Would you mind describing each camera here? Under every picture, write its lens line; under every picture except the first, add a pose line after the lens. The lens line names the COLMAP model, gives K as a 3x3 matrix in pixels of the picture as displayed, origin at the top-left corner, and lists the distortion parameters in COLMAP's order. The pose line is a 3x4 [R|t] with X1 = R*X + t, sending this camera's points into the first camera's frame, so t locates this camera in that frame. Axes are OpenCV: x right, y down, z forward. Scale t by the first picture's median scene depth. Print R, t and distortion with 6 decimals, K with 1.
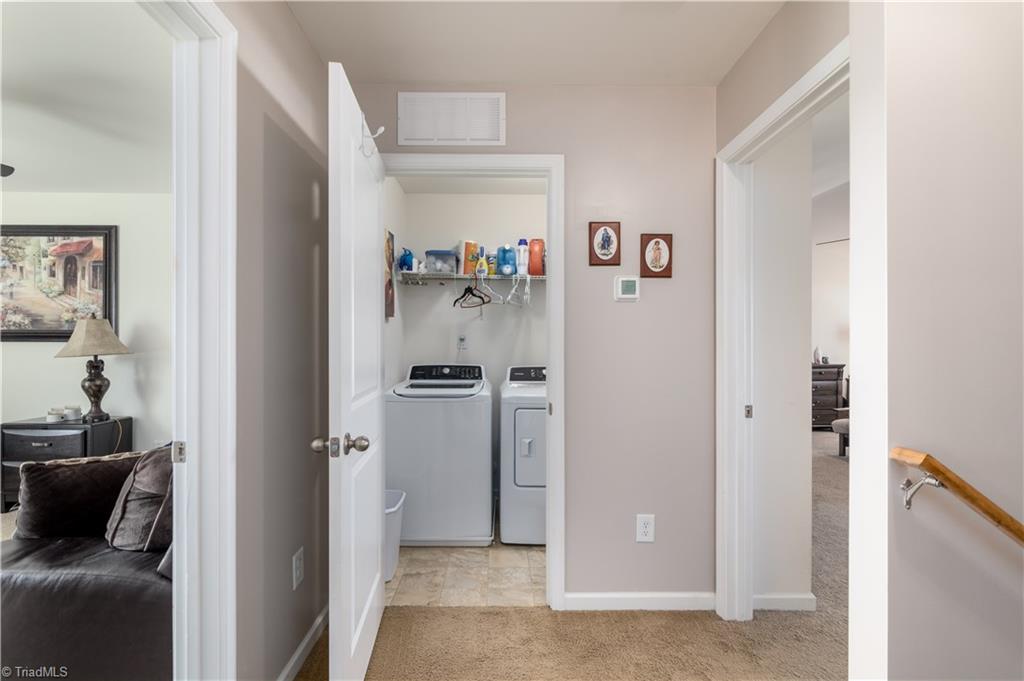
lens RADIAL K [[474.6, 0, 511.6], [0, 474.6, 346.5], [0, 0, 1]] dist [-0.002662, 0.000195]
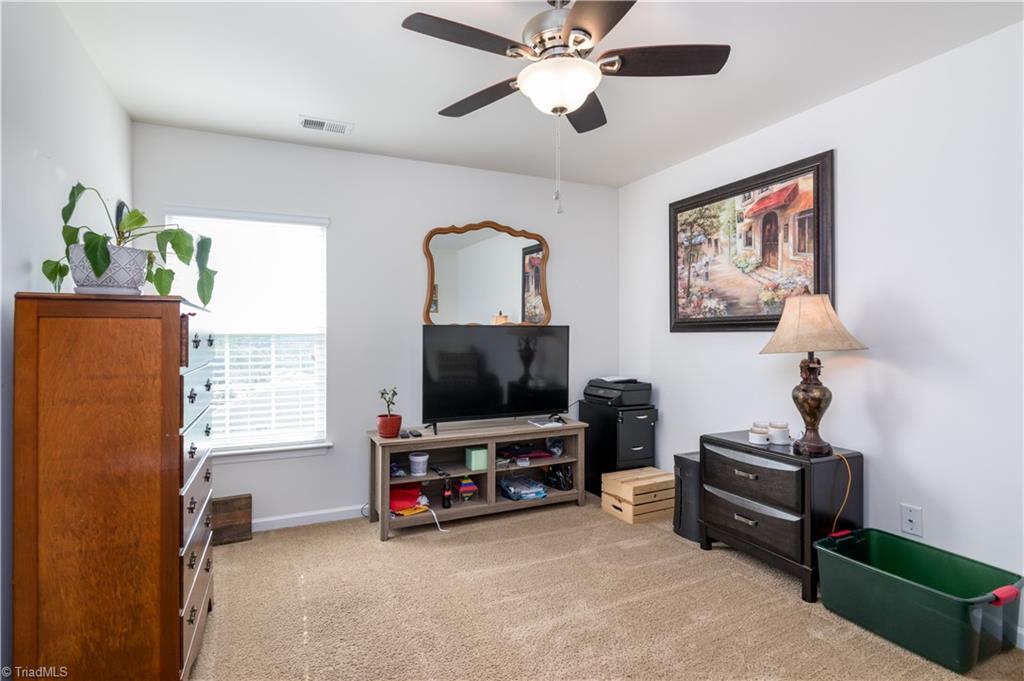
lens RADIAL K [[495.2, 0, 512.4], [0, 495.2, 338.0], [0, 0, 1]] dist [-0.002556, -0.000033]
pose [[0.417113, -0.000406, -0.908855, -0.410018], [0.005784, 0.999981, 0.002208, -0.003466], [0.908836, -0.006177, 0.417107, 0.327286]]
